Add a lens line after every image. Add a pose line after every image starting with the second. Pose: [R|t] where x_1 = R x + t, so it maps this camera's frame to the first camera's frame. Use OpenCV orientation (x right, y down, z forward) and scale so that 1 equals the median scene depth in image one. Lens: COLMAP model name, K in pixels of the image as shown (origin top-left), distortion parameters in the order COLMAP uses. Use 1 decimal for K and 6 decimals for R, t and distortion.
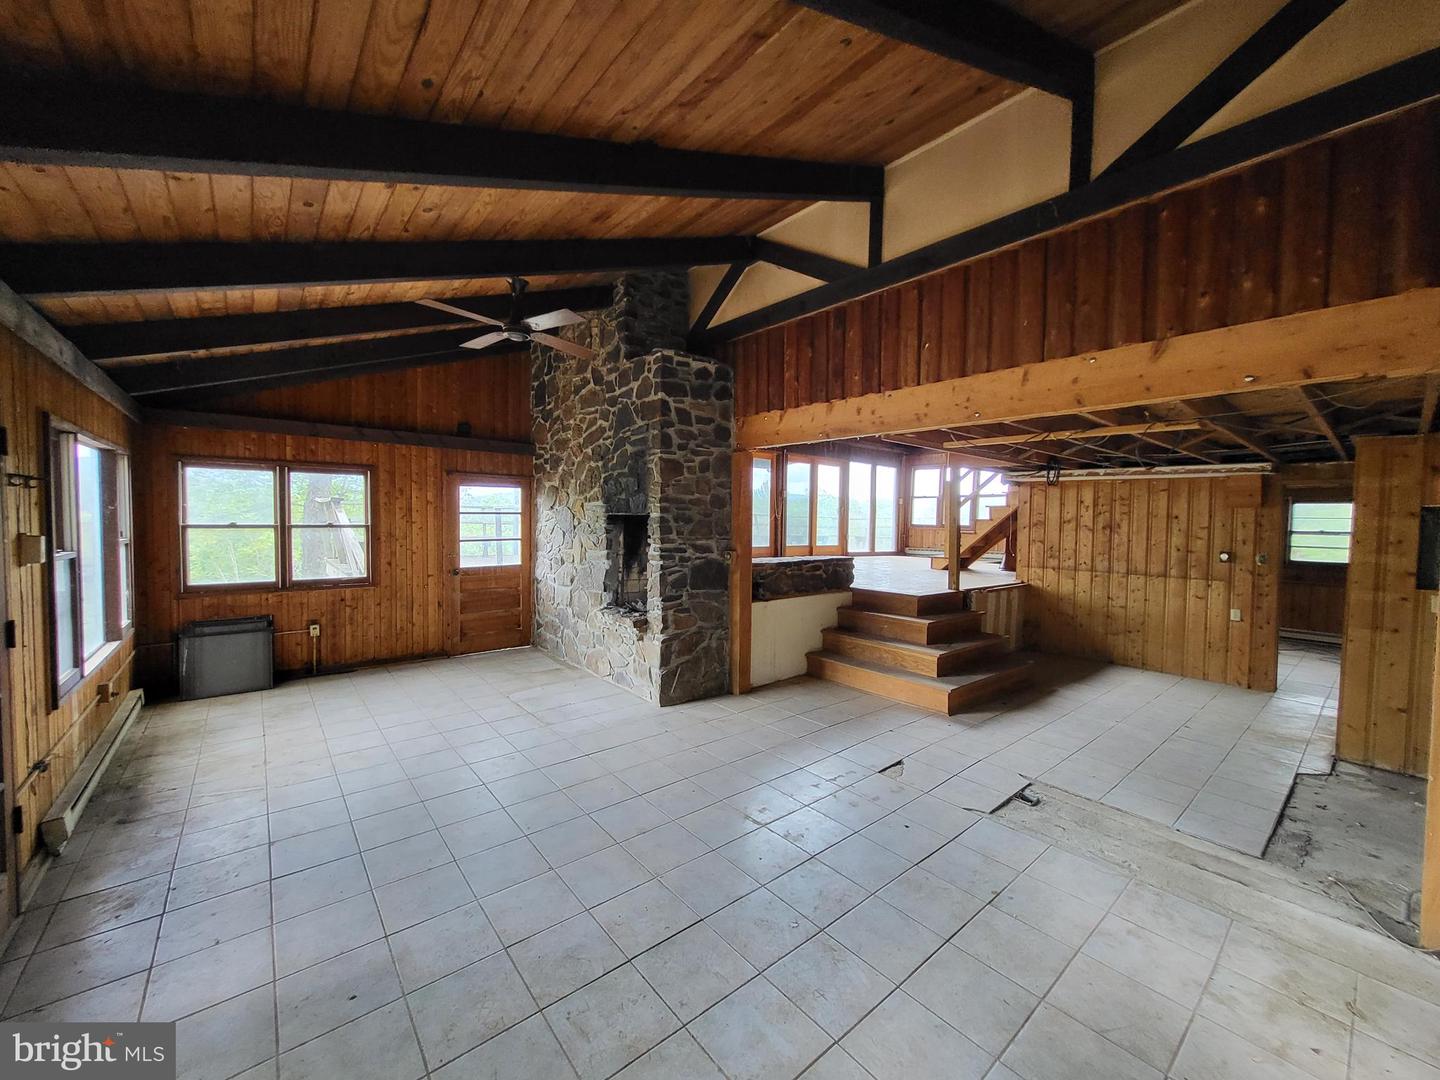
lens RADIAL K [[558.9, 0, 715.8], [0, 558.9, 546.4], [0, 0, 1]] dist [-0.000296, -0.001144]
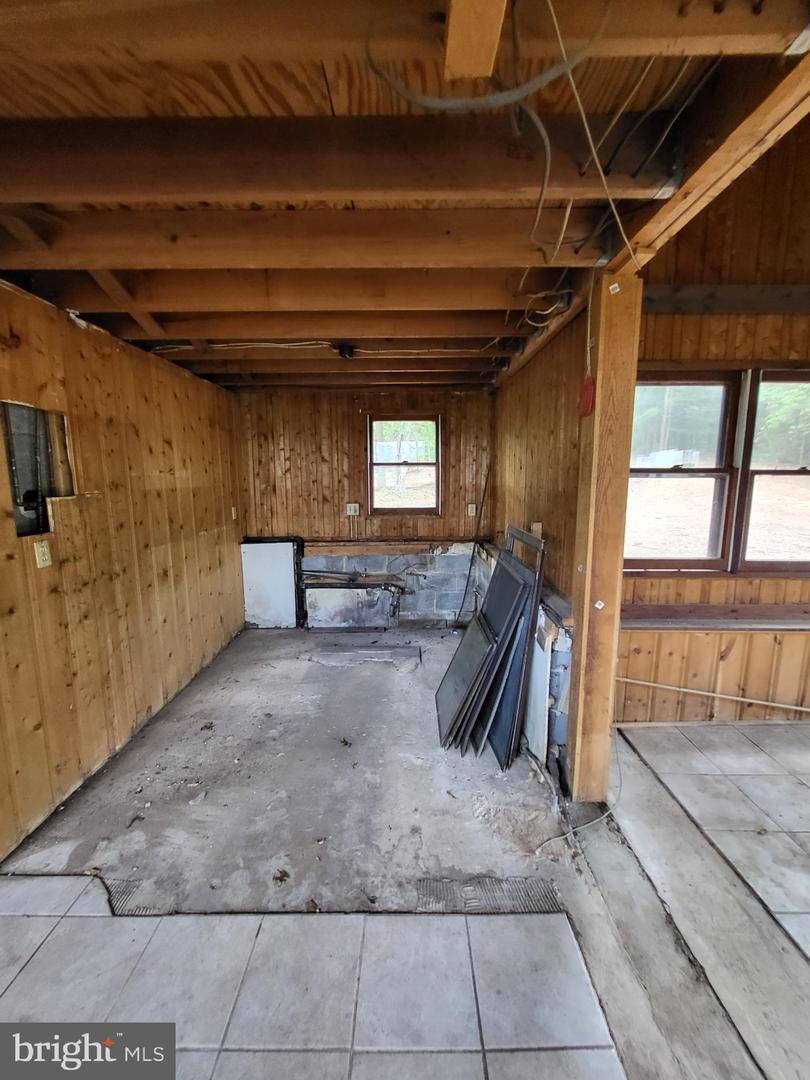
lens RADIAL K [[419.1, 0, 403.9], [0, 419.1, 529.6], [0, 0, 1]] dist [-0.000296, -0.001144]
pose [[-0.769608, -0.115017, 0.628072, 0.721059], [0.008695, 0.981663, 0.190424, -0.032688], [-0.638457, 0.152013, -0.754496, 1.242726]]
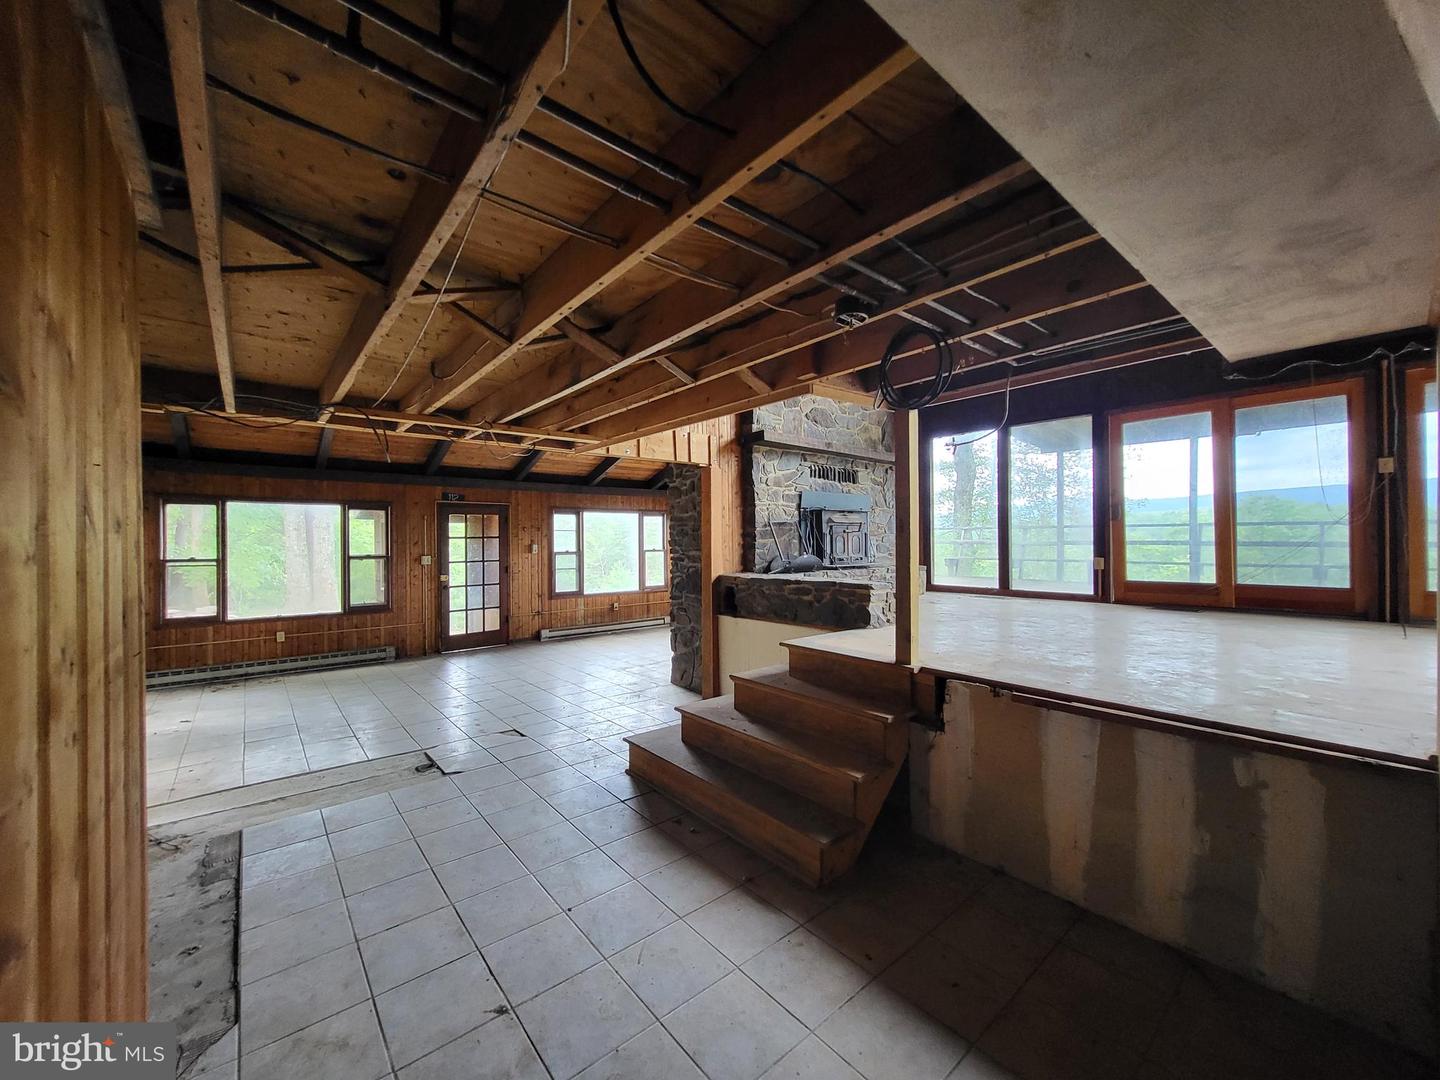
lens RADIAL K [[558.9, 0, 734.1], [0, 558.9, 536.7], [0, 0, 1]] dist [-0.000296, -0.001144]
pose [[0.024354, -0.028807, -0.999288, 1.802892], [-0.032518, 0.999033, -0.029593, -0.022003], [0.999174, 0.033215, 0.023393, 1.638156]]
